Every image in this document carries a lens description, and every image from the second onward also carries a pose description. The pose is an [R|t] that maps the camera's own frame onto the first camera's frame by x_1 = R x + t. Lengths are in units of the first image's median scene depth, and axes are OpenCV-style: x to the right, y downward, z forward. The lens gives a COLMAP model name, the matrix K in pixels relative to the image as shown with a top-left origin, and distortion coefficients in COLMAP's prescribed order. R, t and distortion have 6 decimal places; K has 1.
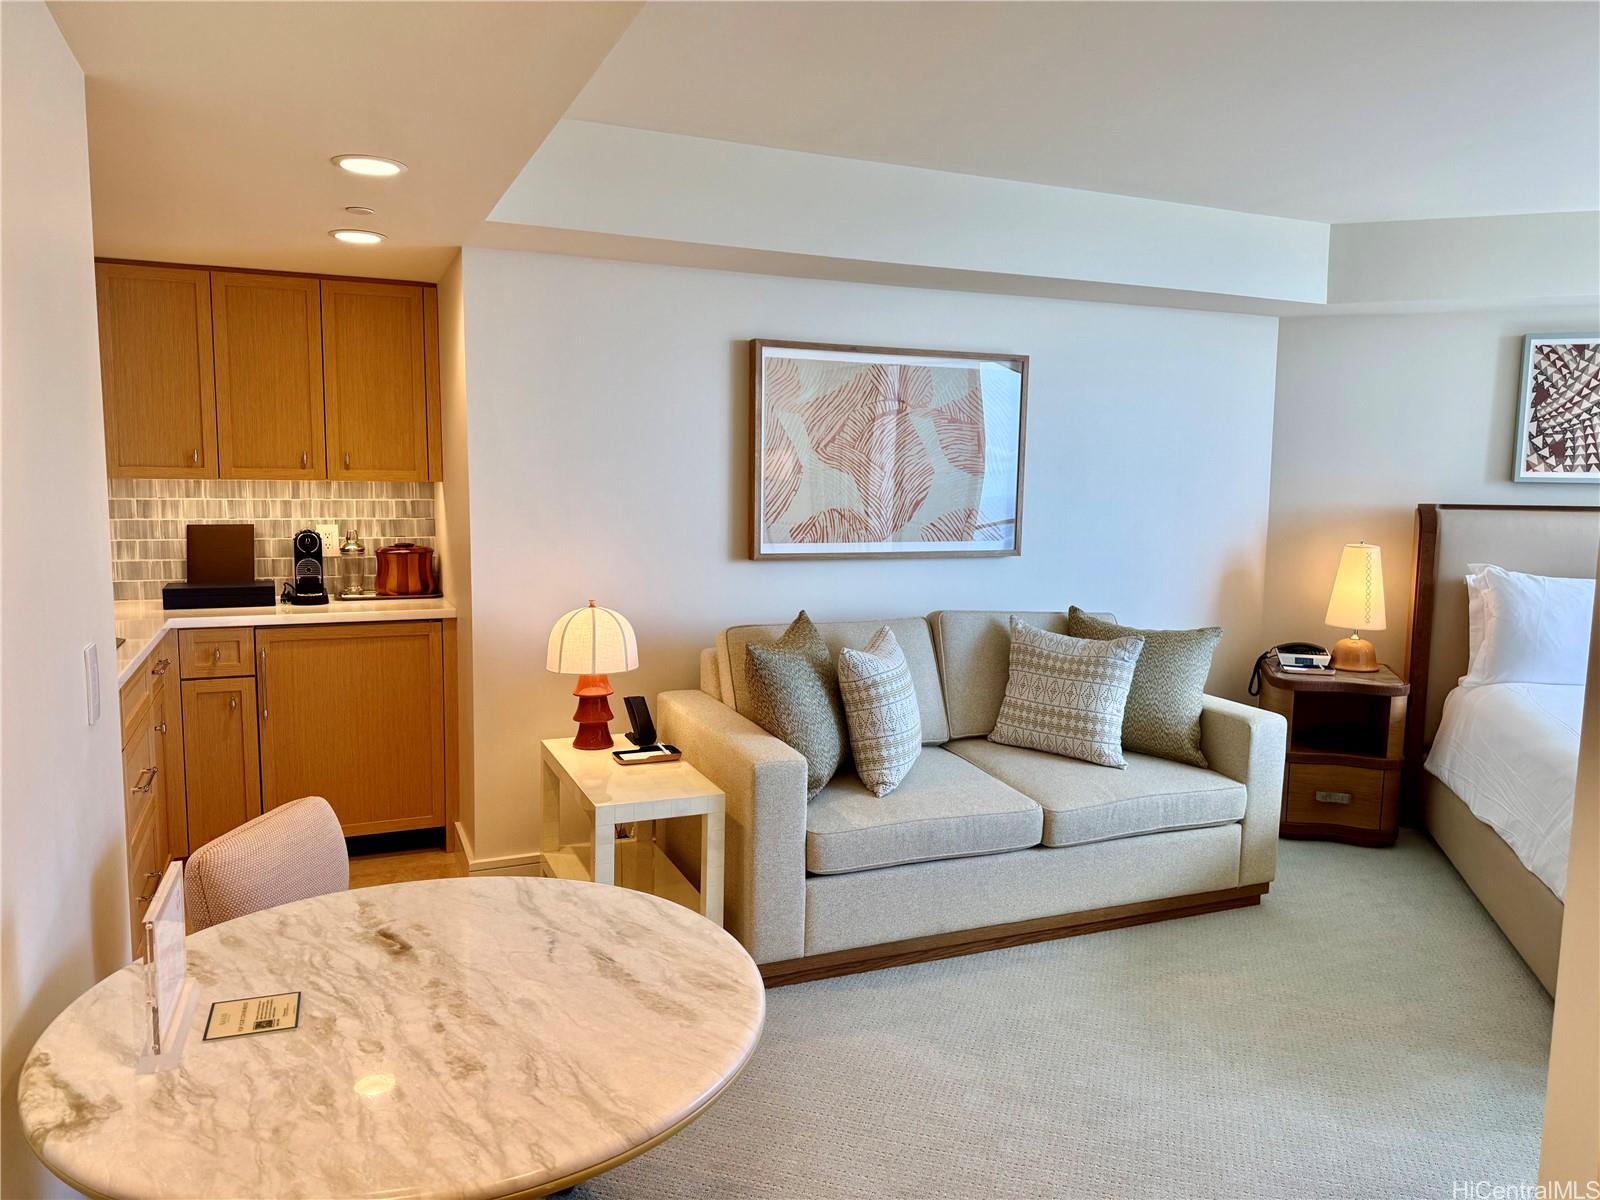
lens RADIAL K [[1130.7, 0, 795.9], [0, 1130.7, 600.4], [0, 0, 1]] dist [0.049605, -0.029356]
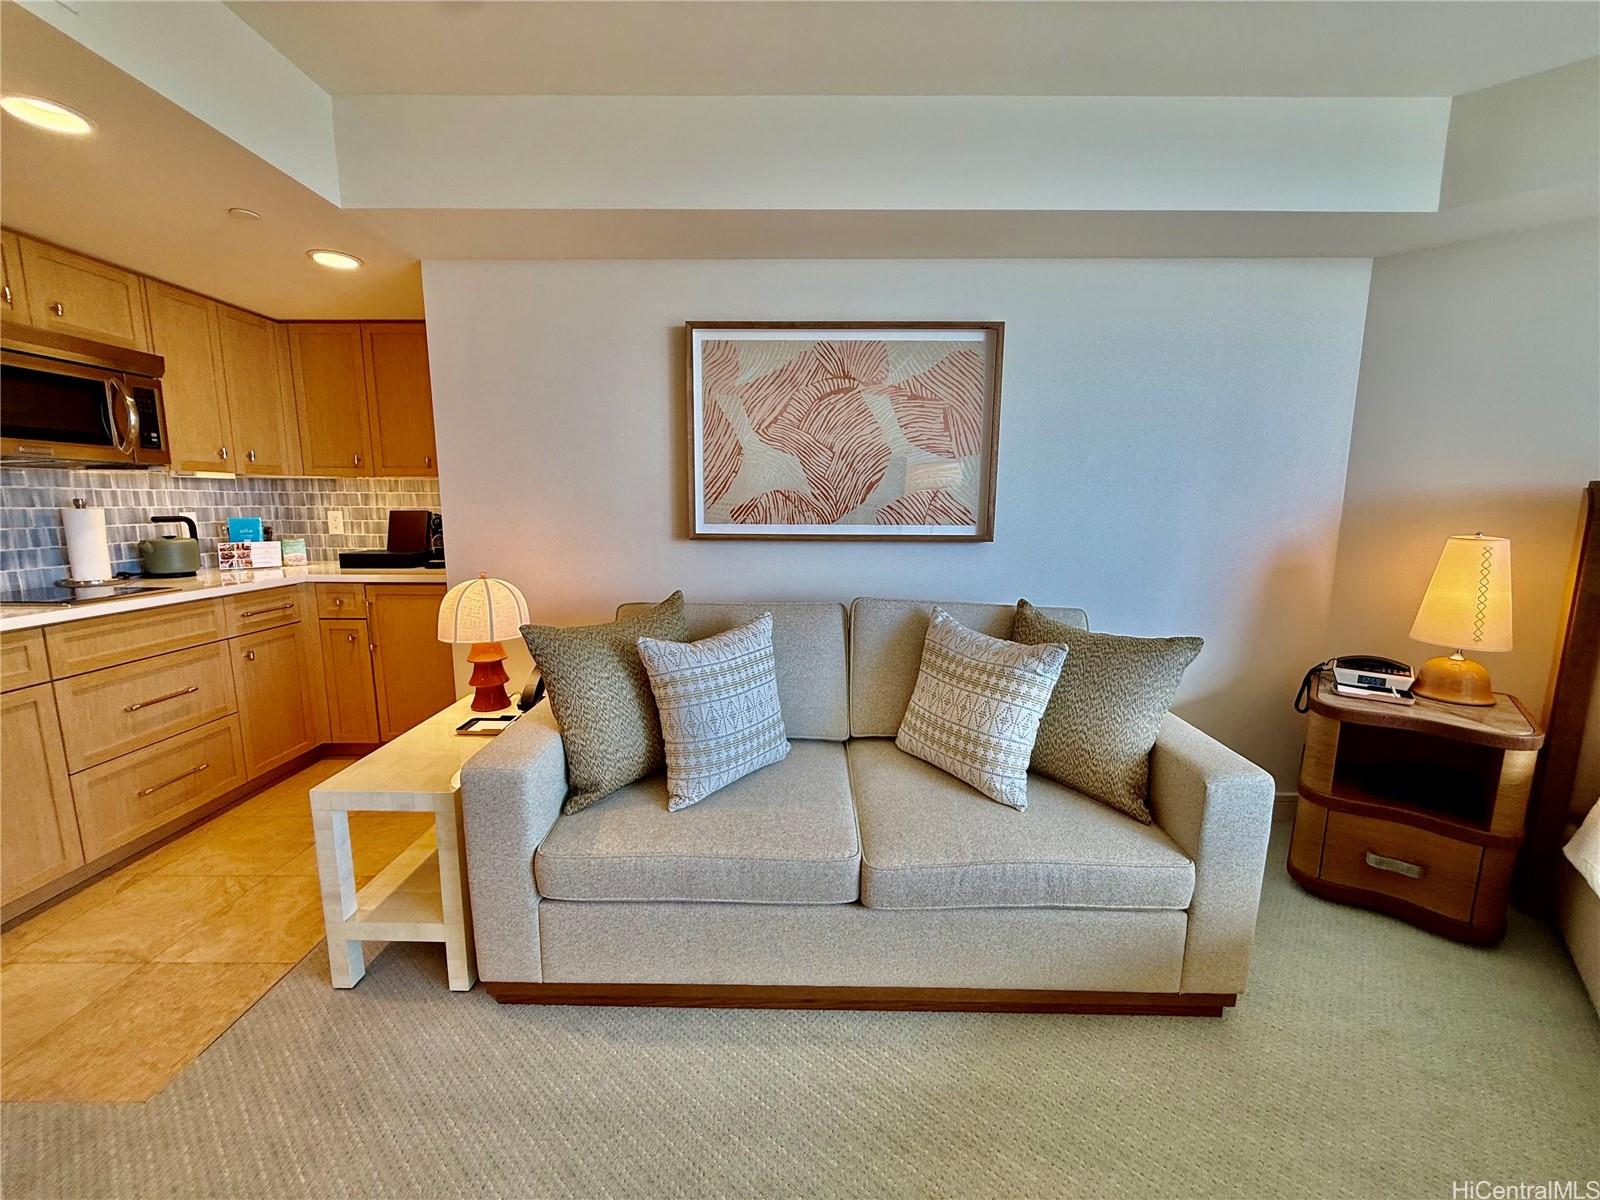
lens RADIAL K [[638.9, 0, 800.1], [0, 638.9, 599.1], [0, 0, 1]] dist [-0.000514, 0.000433]
pose [[0.912708, 0.052462, -0.405230, 0.293410], [-0.033604, 0.998001, 0.053518, -0.015771], [0.407228, -0.035229, 0.912647, 0.491971]]
